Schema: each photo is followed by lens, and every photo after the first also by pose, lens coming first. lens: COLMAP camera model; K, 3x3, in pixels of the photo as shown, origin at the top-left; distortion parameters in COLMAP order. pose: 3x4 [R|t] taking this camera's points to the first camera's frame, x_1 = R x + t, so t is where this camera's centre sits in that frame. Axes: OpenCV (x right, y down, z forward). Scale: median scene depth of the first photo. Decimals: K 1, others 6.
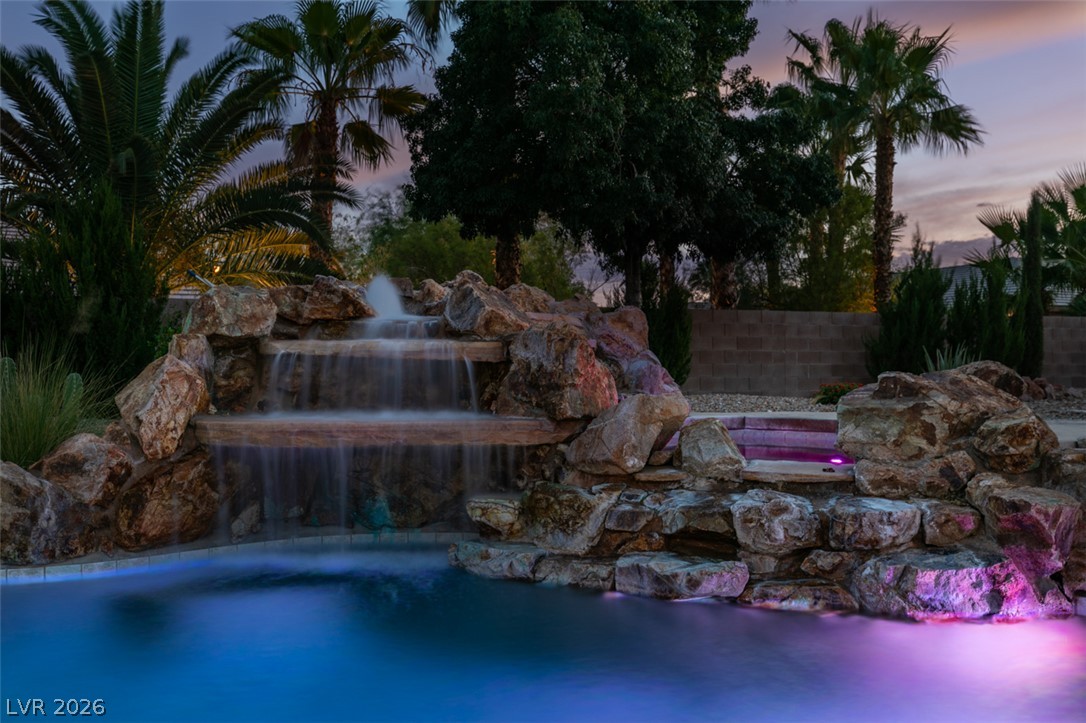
lens RADIAL K [[1045.3, 0, 543.0], [0, 1045.3, 361.5], [0, 0, 1]] dist [-0.005214, -0.002774]
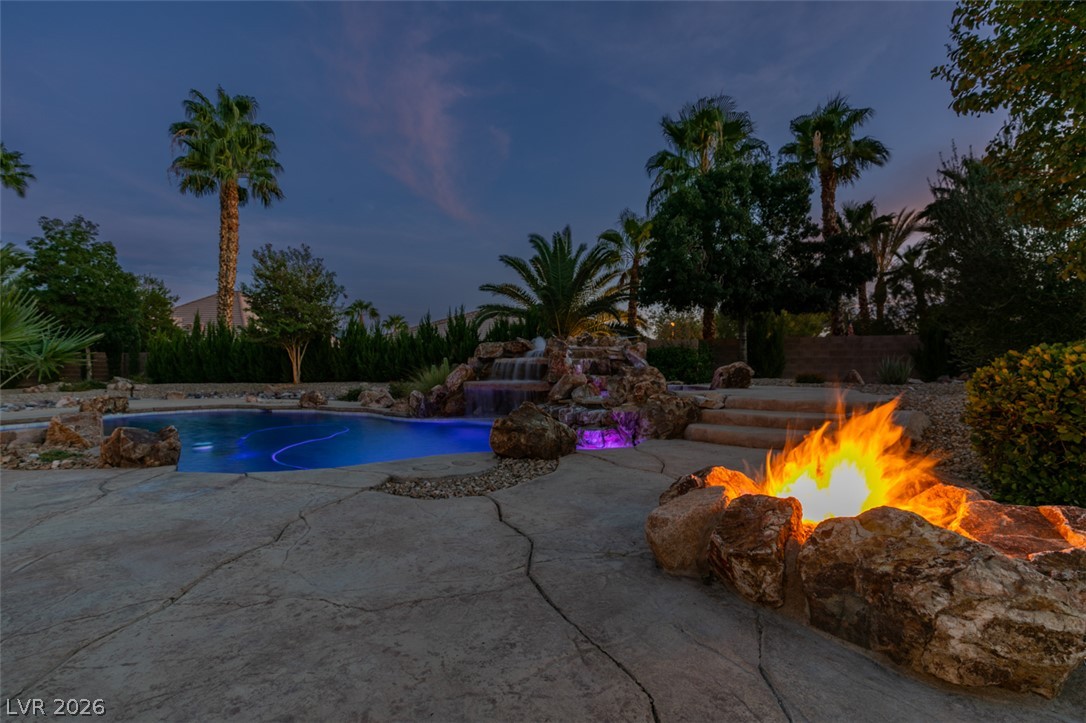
lens RADIAL K [[496.4, 0, 543.0], [0, 496.4, 361.5], [0, 0, 1]] dist [-0.001620, -0.000329]
pose [[0.810868, -0.013329, -0.585077, 0.843731], [0.008930, 0.999906, -0.010403, 0.006815], [0.585161, 0.003211, 0.810911, -0.203599]]
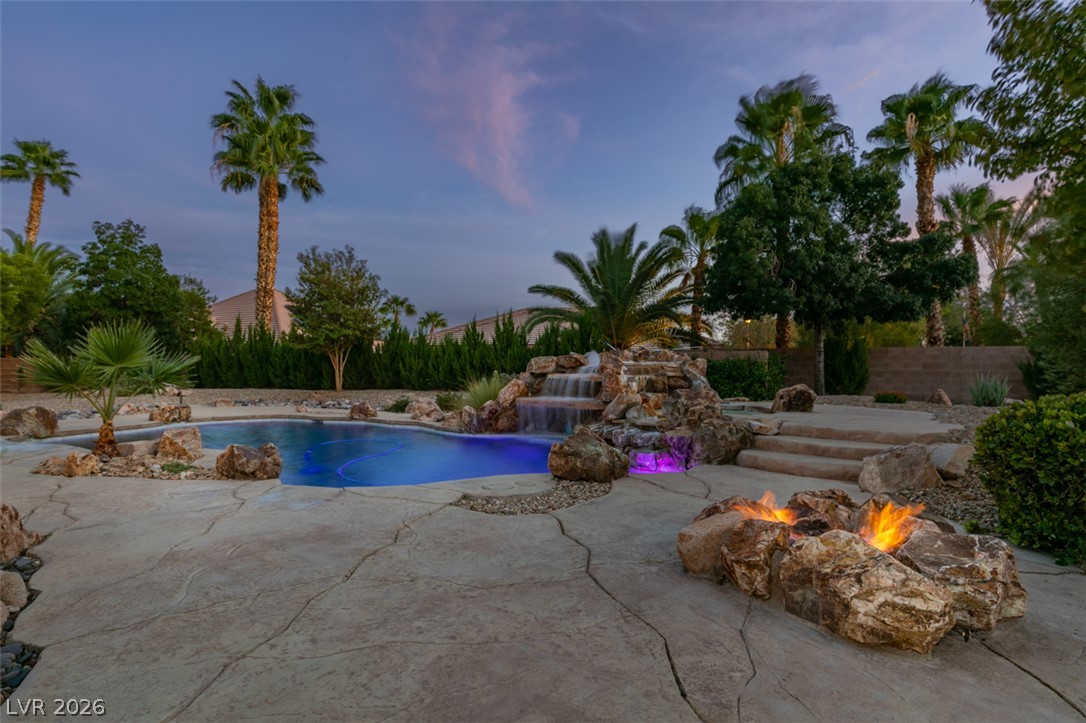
lens RADIAL K [[571.7, 0, 543.0], [0, 571.7, 361.5], [0, 0, 1]] dist [-0.001194, 0.001307]
pose [[0.753692, -0.005974, -0.657201, 0.959862], [-0.001024, 0.999947, -0.010264, -0.044108], [0.657227, 0.008409, 0.753646, -0.371105]]
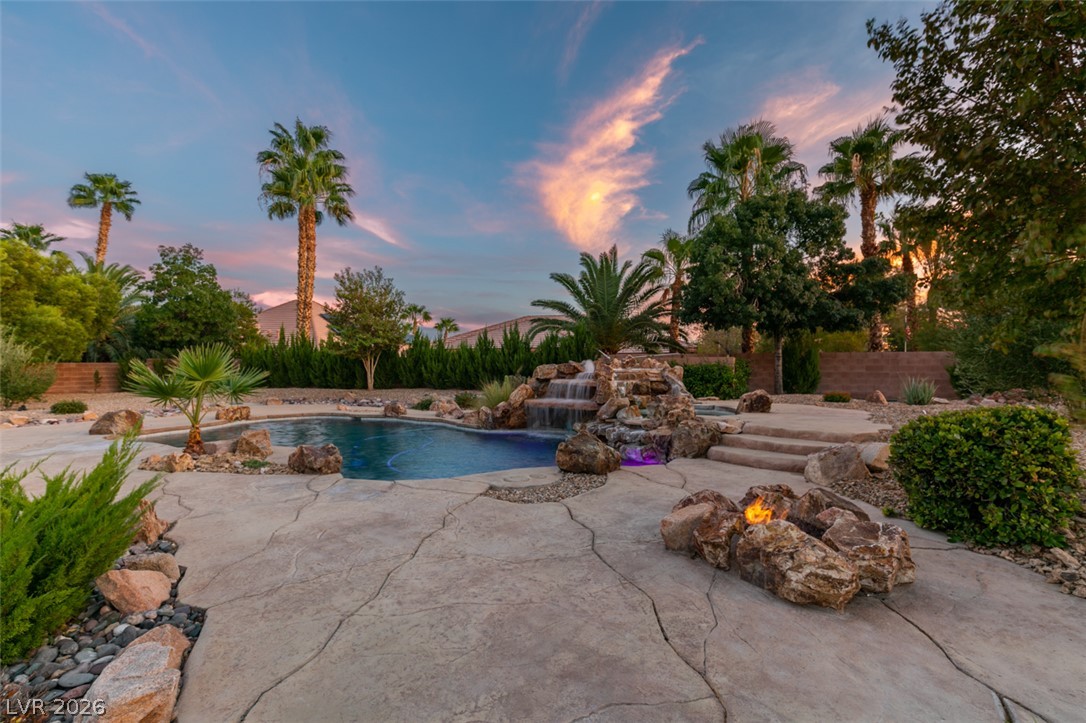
lens RADIAL K [[498.6, 0, 542.6], [0, 498.6, 360.8], [0, 0, 1]] dist [0.003573, 0.000046]
pose [[0.756078, -0.005787, -0.654456, 0.999453], [0.003227, 0.999982, -0.005115, -0.086010], [0.654473, 0.001756, 0.756083, -0.452005]]
